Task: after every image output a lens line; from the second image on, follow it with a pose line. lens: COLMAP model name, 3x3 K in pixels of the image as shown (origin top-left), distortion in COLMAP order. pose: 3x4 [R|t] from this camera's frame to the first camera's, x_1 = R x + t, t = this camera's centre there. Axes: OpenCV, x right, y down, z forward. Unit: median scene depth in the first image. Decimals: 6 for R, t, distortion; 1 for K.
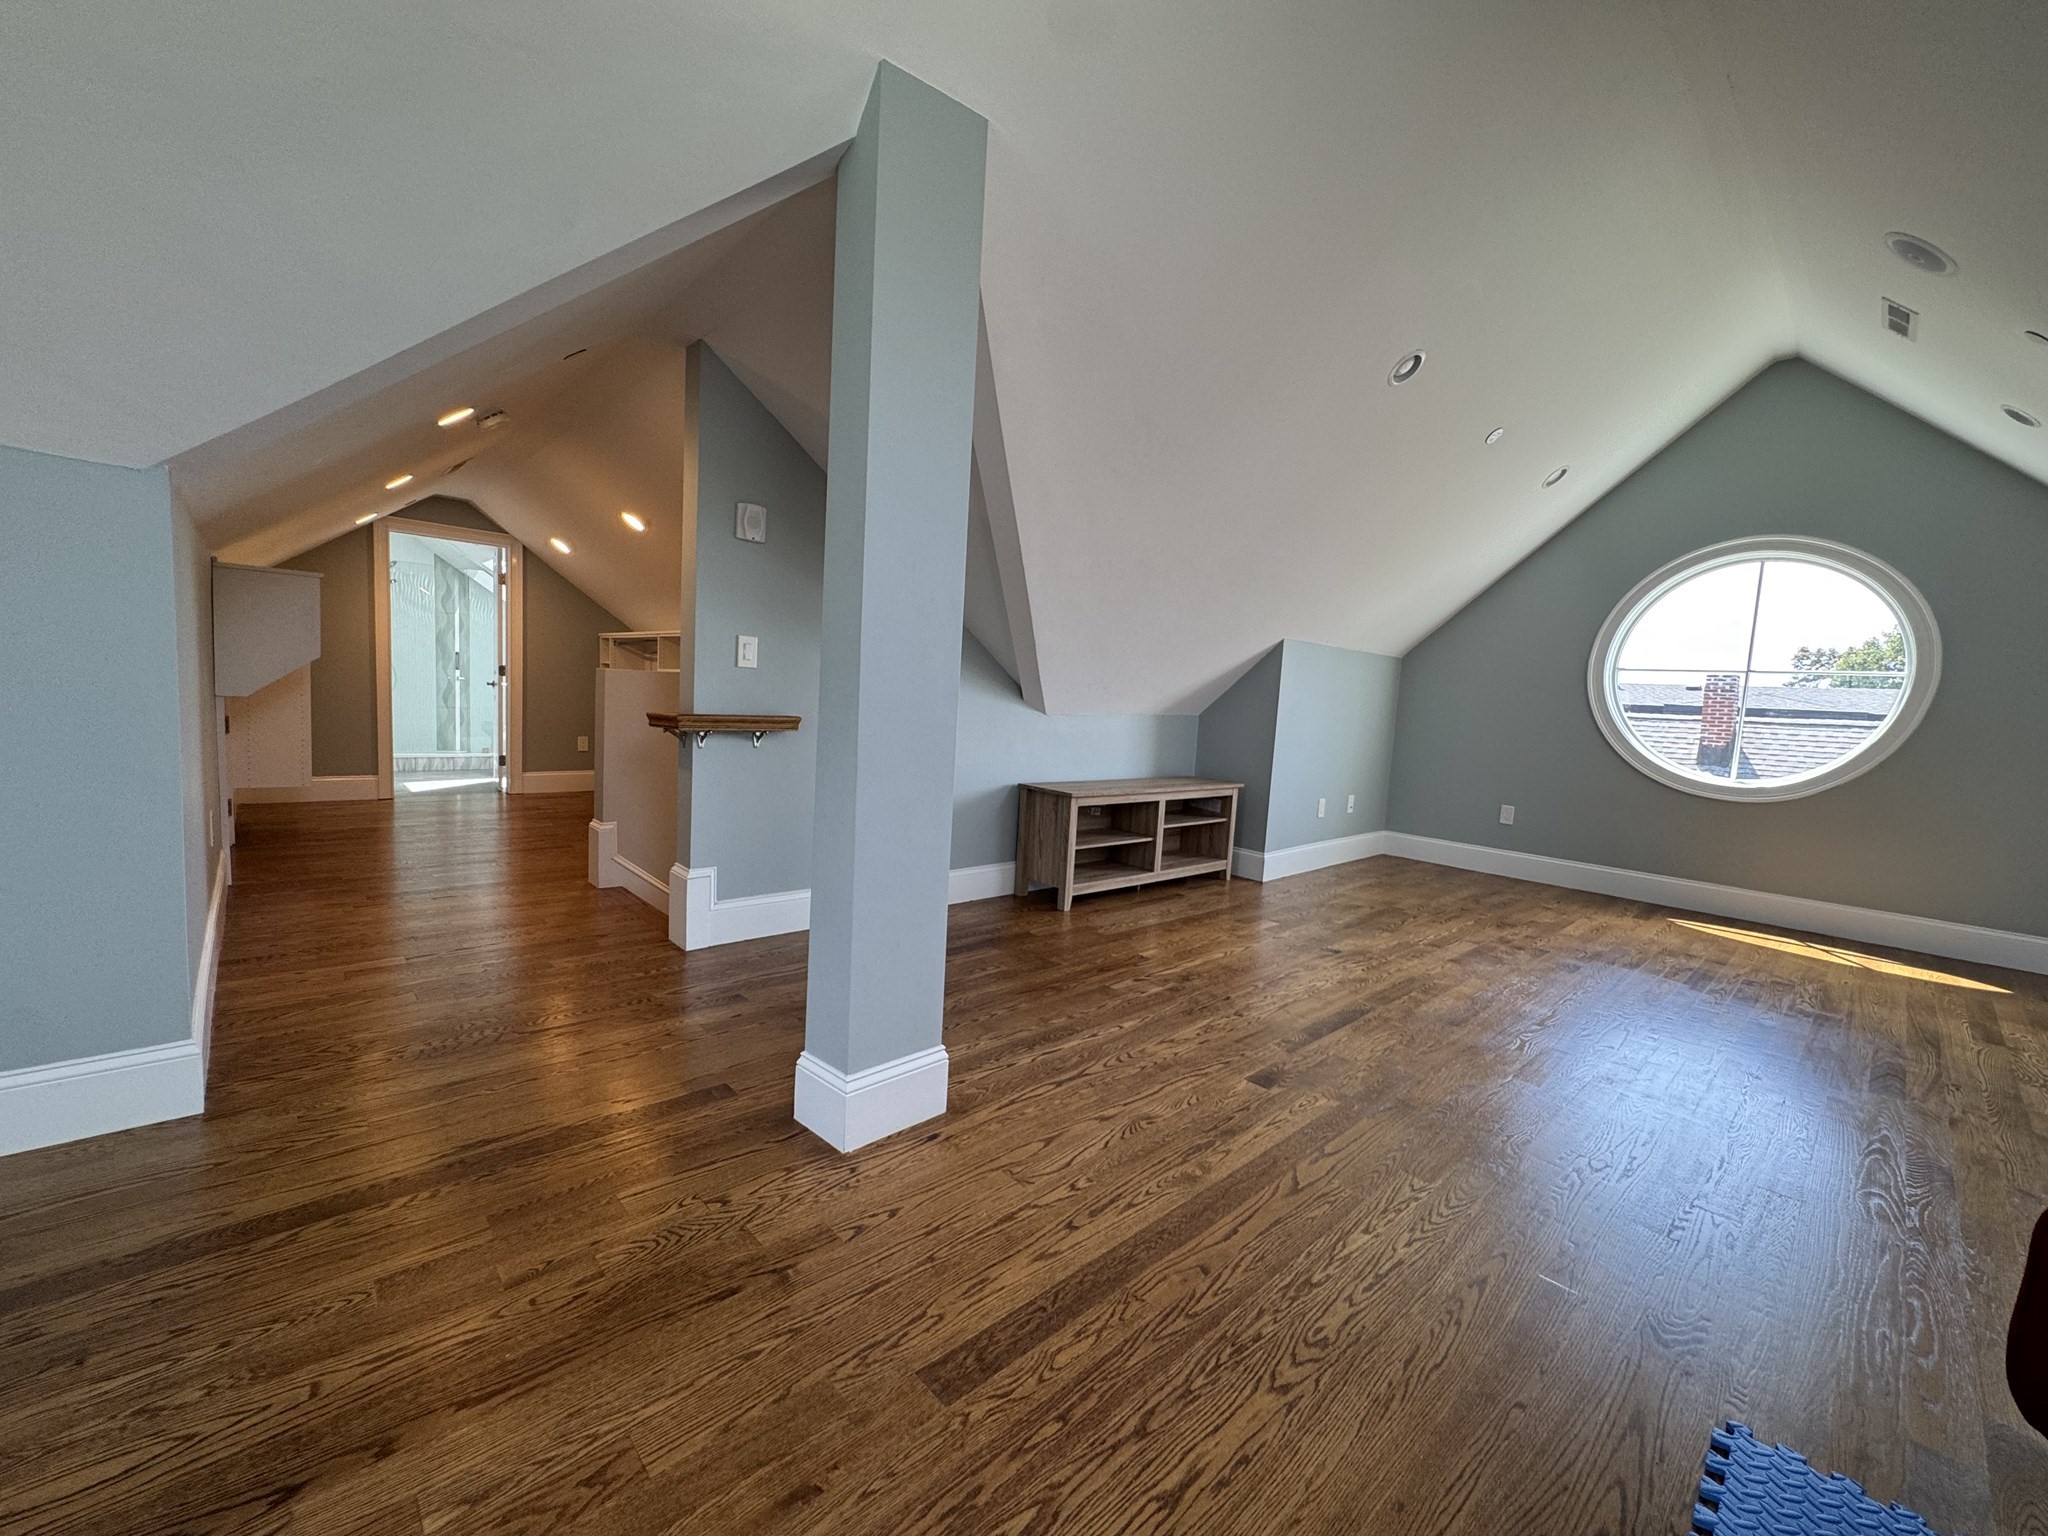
lens RADIAL K [[825.2, 0, 1014.3], [0, 825.2, 767.6], [0, 0, 1]] dist [-0.003621, 0.000137]
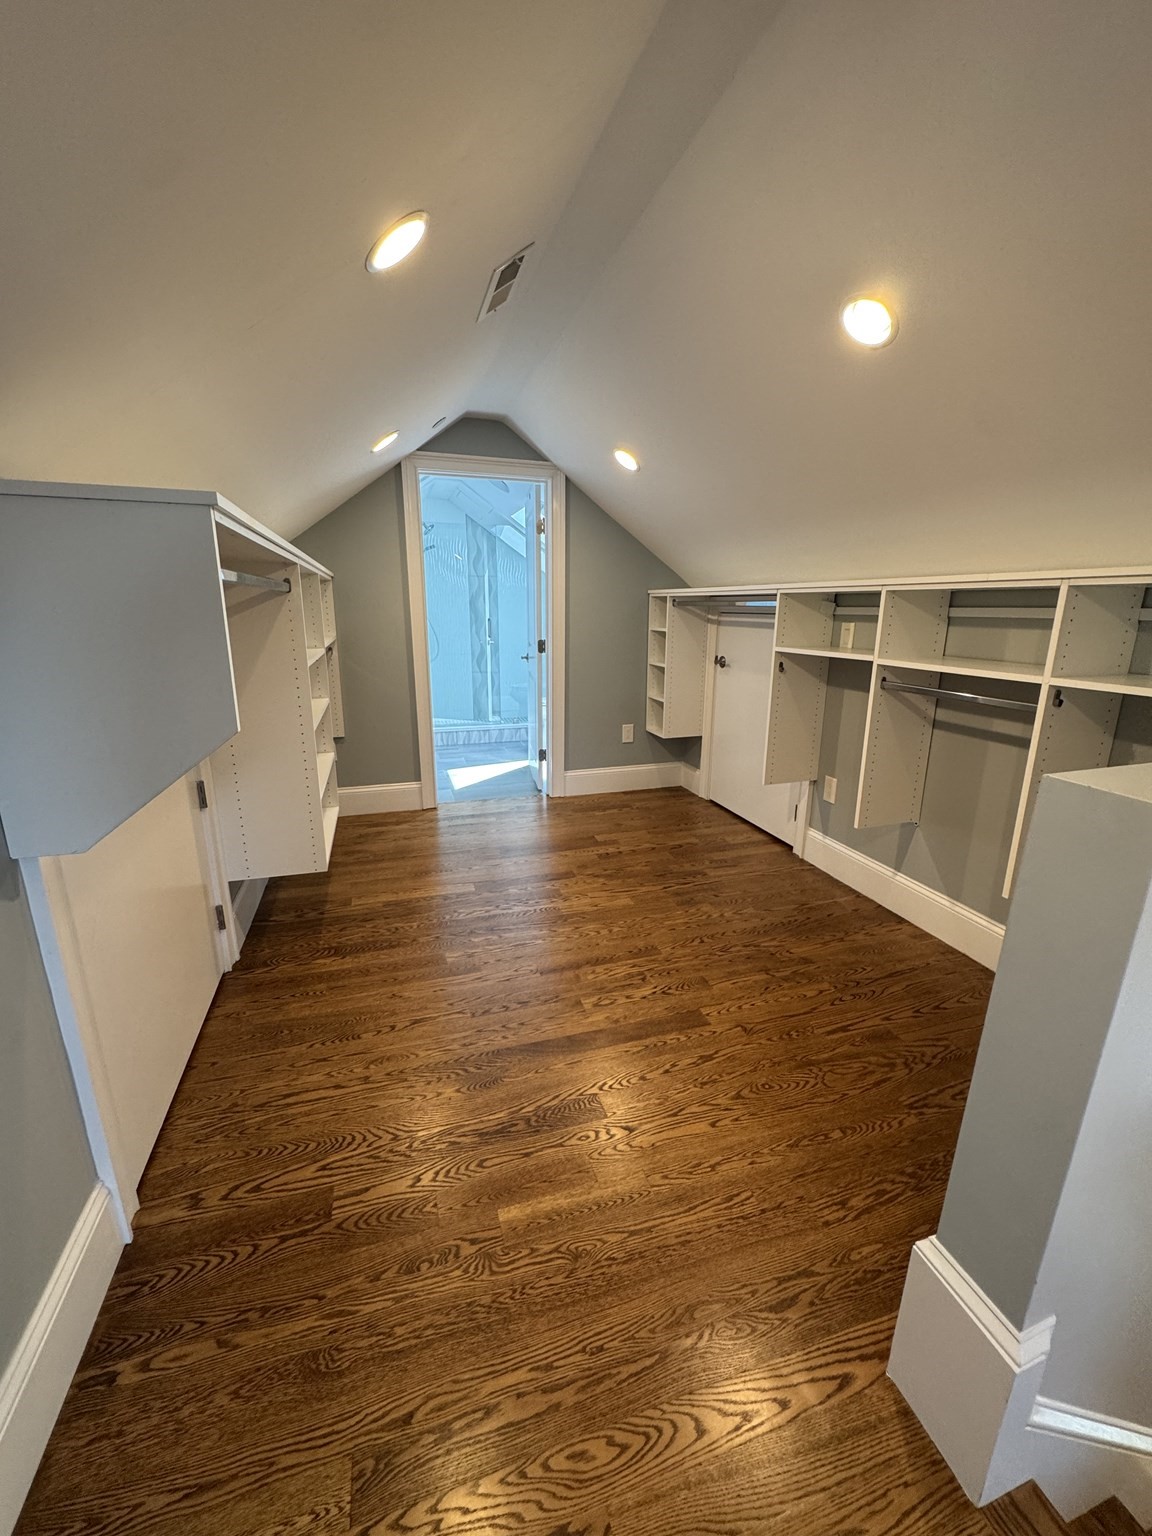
lens RADIAL K [[618.9, 0, 575.9], [0, 618.9, 767.0], [0, 0, 1]] dist [-0.003621, 0.000137]
pose [[0.904346, 0.059288, -0.422663, -0.324785], [0.003974, 0.989092, 0.147245, -0.089208], [0.426782, -0.134840, 0.894246, 0.452180]]
